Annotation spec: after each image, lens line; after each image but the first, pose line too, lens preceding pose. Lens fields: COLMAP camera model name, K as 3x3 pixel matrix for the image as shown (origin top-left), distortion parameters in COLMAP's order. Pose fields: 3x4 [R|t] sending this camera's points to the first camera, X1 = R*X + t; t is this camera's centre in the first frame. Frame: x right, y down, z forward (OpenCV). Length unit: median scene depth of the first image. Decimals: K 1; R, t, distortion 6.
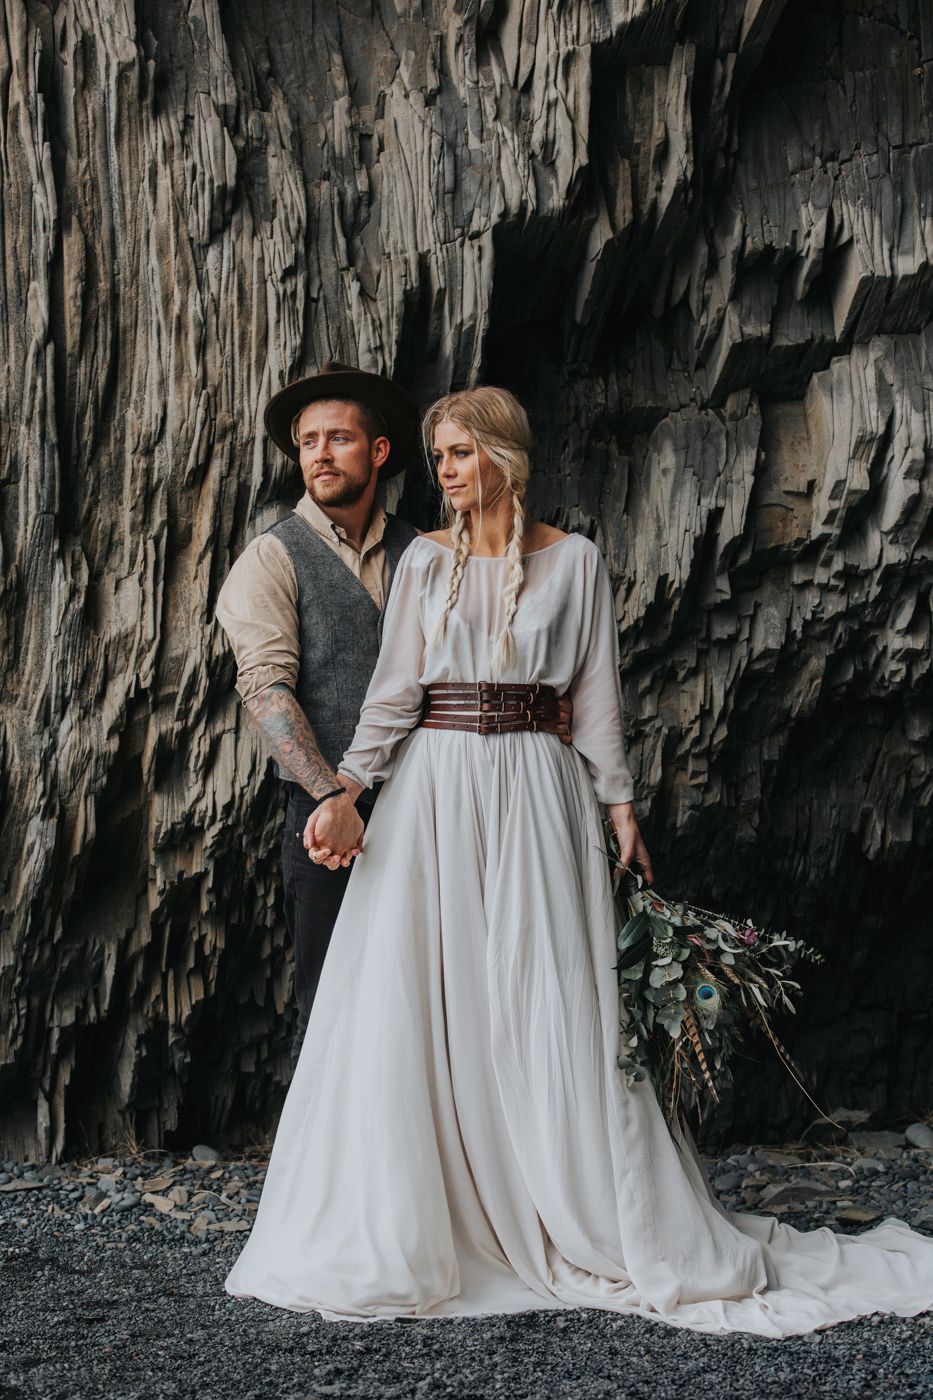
lens RADIAL K [[3907.1, 0, 462.1], [0, 3907.1, 687.3], [0, 0, 1]] dist [0.009098, 0.000000]
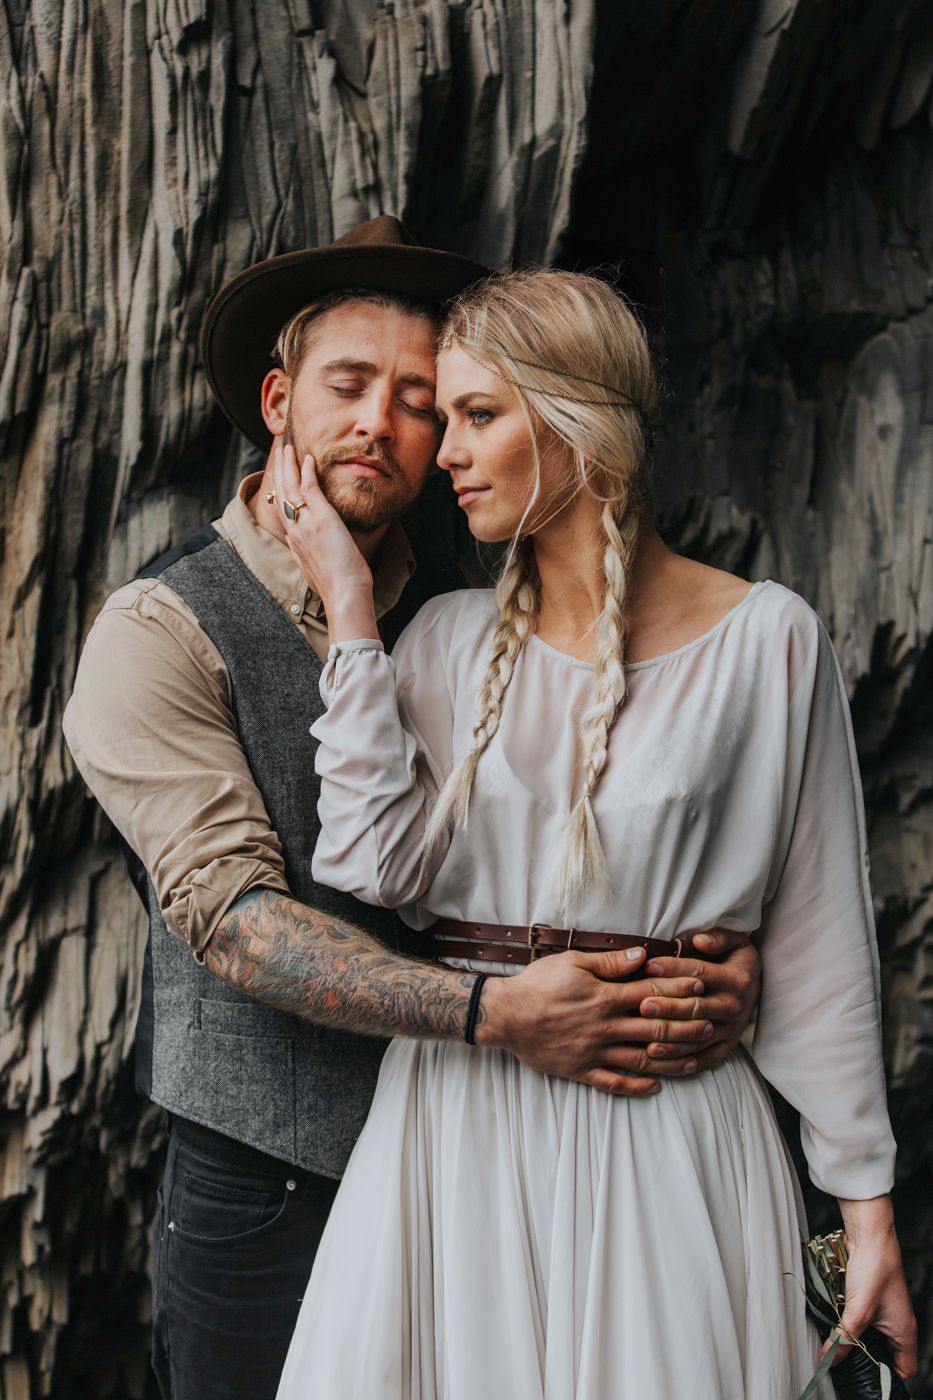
lens RADIAL K [[3127.7, 0, 464.8], [0, 3127.7, 665.7], [0, 0, 1]] dist [0.081630, 0.000000]
pose [[0.999259, 0.007485, 0.037753, -0.024035], [-0.008929, 0.999230, 0.038215, -0.040275], [-0.037438, -0.038524, 0.998556, 0.586154]]
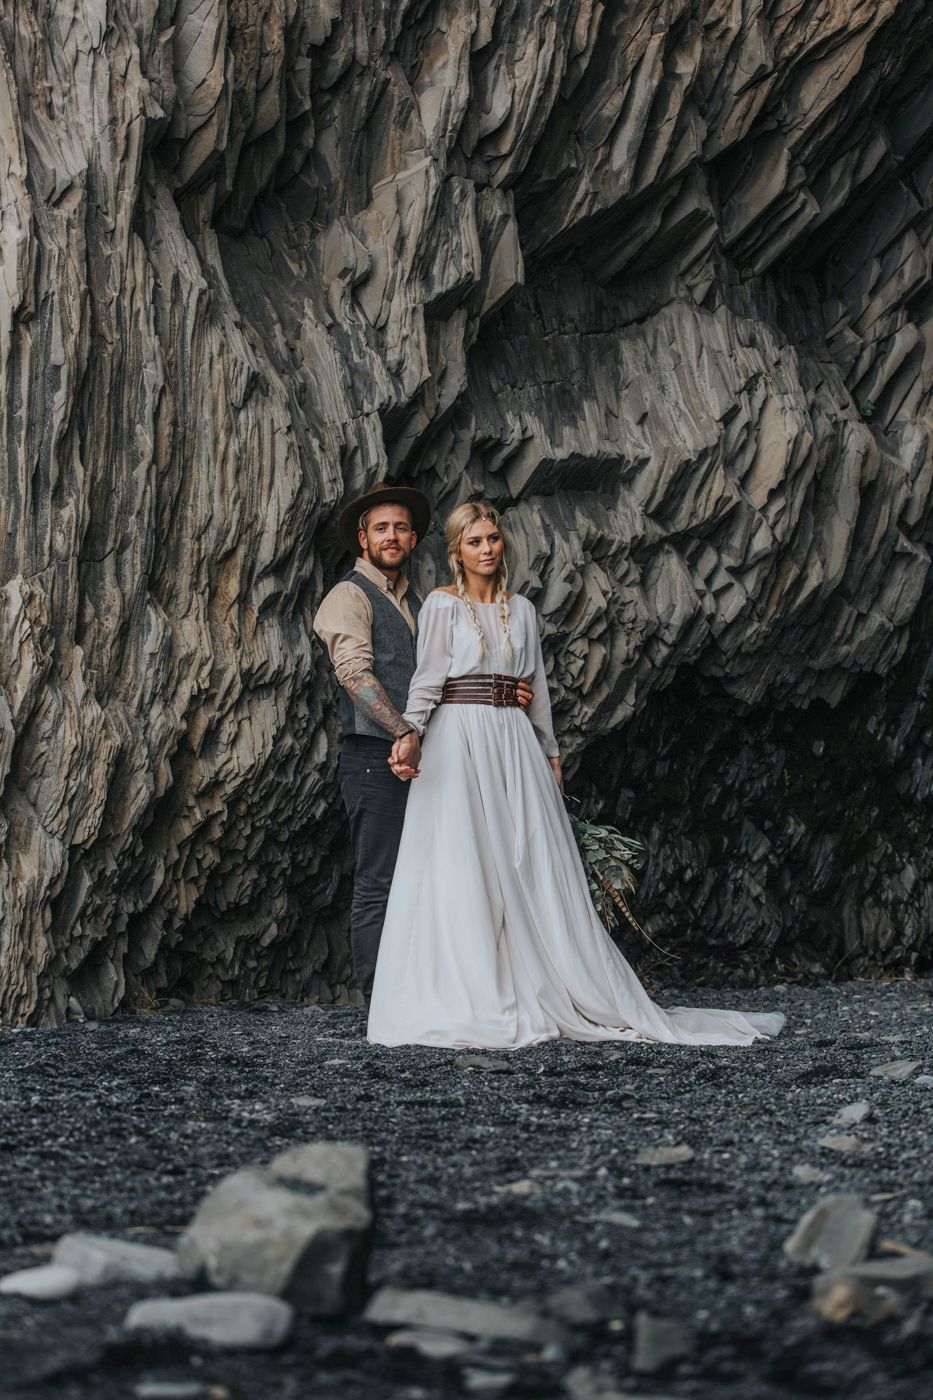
lens RADIAL K [[3907.1, 0, 468.5], [0, 3907.1, 705.4], [0, 0, 1]] dist [0.009098, 0.000000]
pose [[0.827604, 0.029747, 0.560523, -0.861446], [0.020519, 0.996324, -0.083172, 0.137652], [-0.560937, 0.080335, 0.823952, -0.335838]]
